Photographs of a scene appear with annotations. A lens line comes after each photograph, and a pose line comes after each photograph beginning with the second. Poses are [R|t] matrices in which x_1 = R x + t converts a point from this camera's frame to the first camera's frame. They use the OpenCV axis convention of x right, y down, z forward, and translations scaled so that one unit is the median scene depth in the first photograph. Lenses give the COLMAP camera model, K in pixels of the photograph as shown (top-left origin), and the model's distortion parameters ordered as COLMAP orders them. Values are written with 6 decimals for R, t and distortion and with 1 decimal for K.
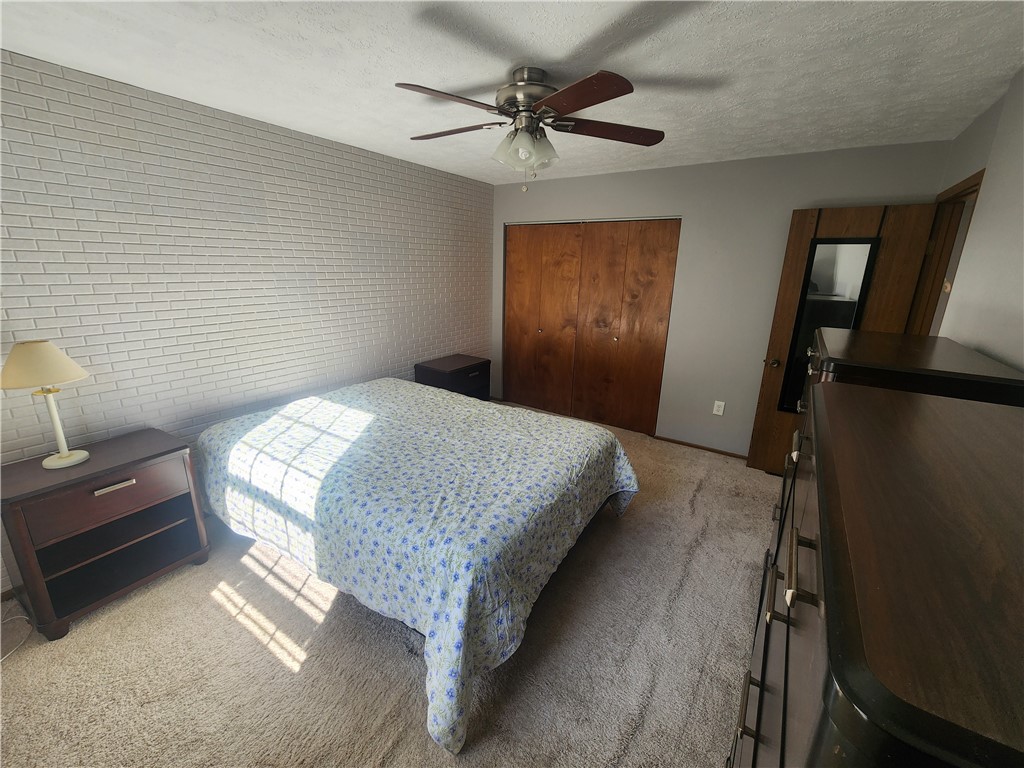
lens RADIAL K [[419.6, 0, 505.5], [0, 419.6, 381.8], [0, 0, 1]] dist [-0.000128, -0.001409]
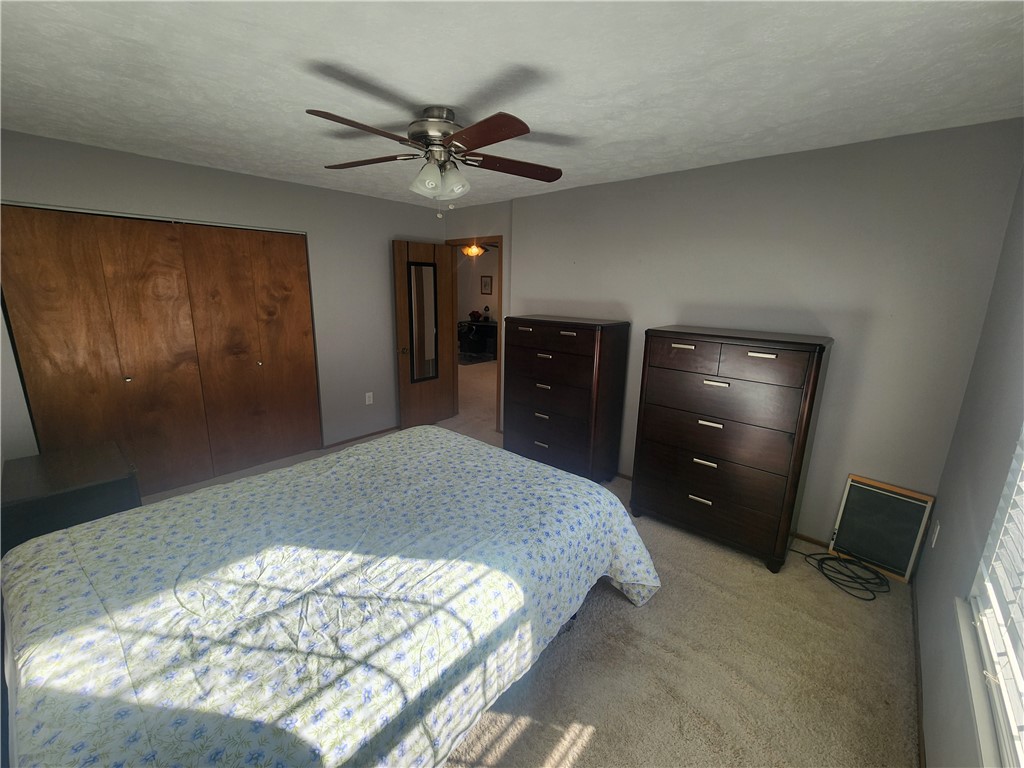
lens RADIAL K [[419.6, 0, 504.2], [0, 419.6, 382.3], [0, 0, 1]] dist [-0.000128, -0.001409]
pose [[0.134712, -0.243554, 0.960486, -0.785974], [0.251190, 0.946053, 0.204663, -0.175845], [-0.958518, 0.213694, 0.188623, 0.542917]]
